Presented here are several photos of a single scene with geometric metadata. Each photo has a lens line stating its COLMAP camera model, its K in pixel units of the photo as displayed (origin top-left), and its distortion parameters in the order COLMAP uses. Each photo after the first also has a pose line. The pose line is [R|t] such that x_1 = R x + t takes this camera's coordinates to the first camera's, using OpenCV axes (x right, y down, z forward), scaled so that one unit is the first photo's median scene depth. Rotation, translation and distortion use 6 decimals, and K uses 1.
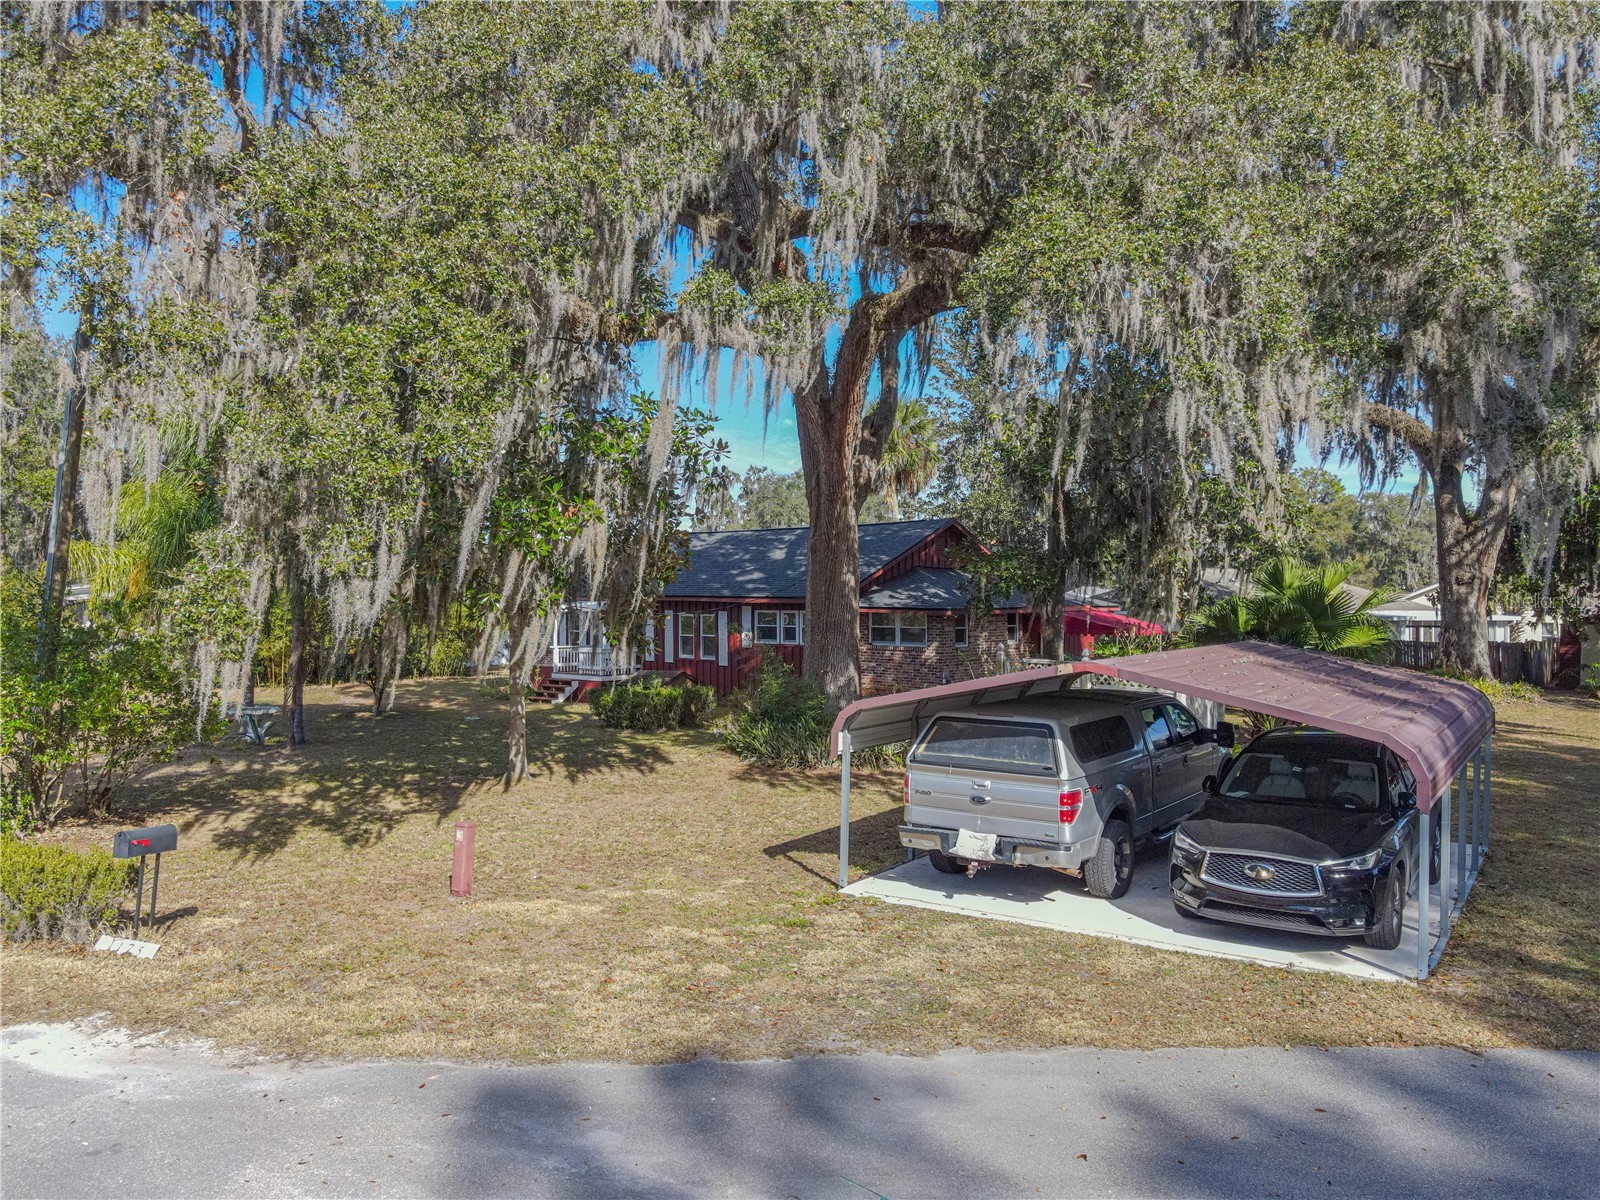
lens RADIAL K [[1181.3, 0, 793.7], [0, 1181.3, 597.7], [0, 0, 1]] dist [0.022157, -0.004567]
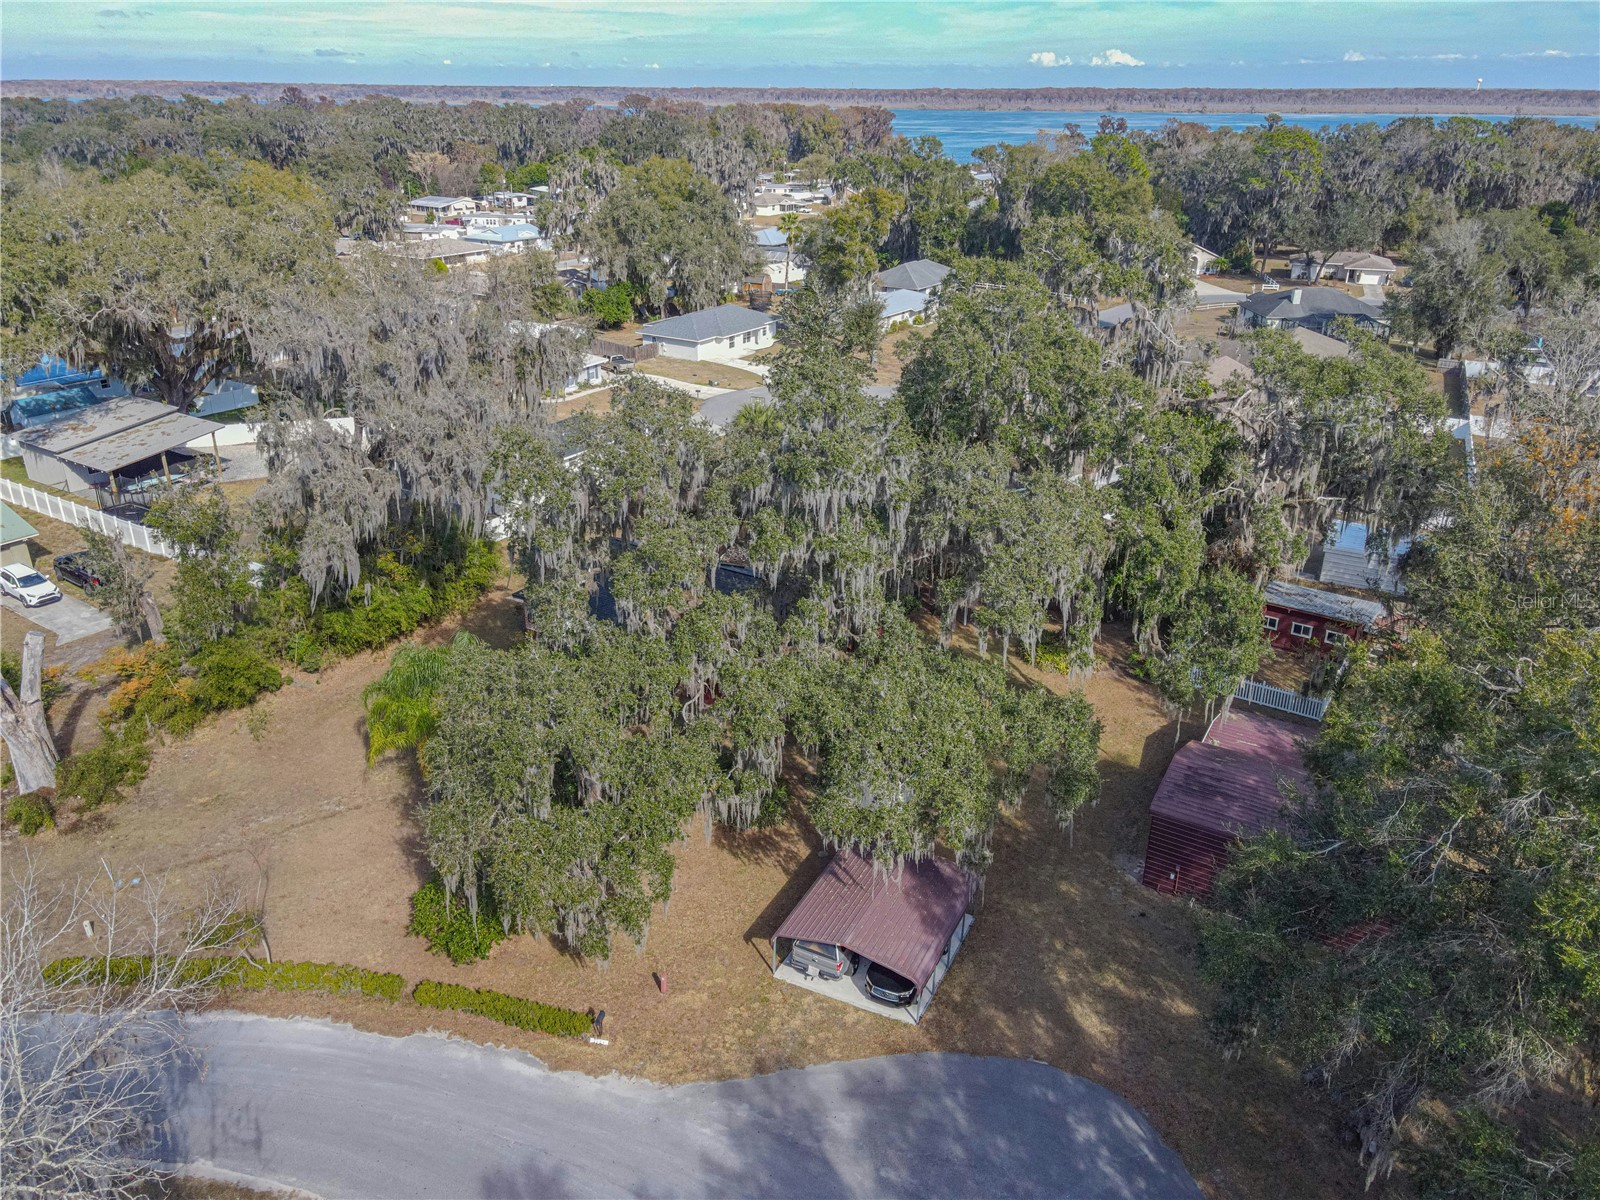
lens RADIAL K [[1181.3, 0, 790.8], [0, 1181.3, 585.9], [0, 0, 1]] dist [0.022157, -0.004567]
pose [[0.989675, -0.050101, 0.134286, -0.337066], [-0.007424, 0.917741, 0.397109, -2.300805], [-0.143135, -0.394006, 0.907894, -1.781416]]
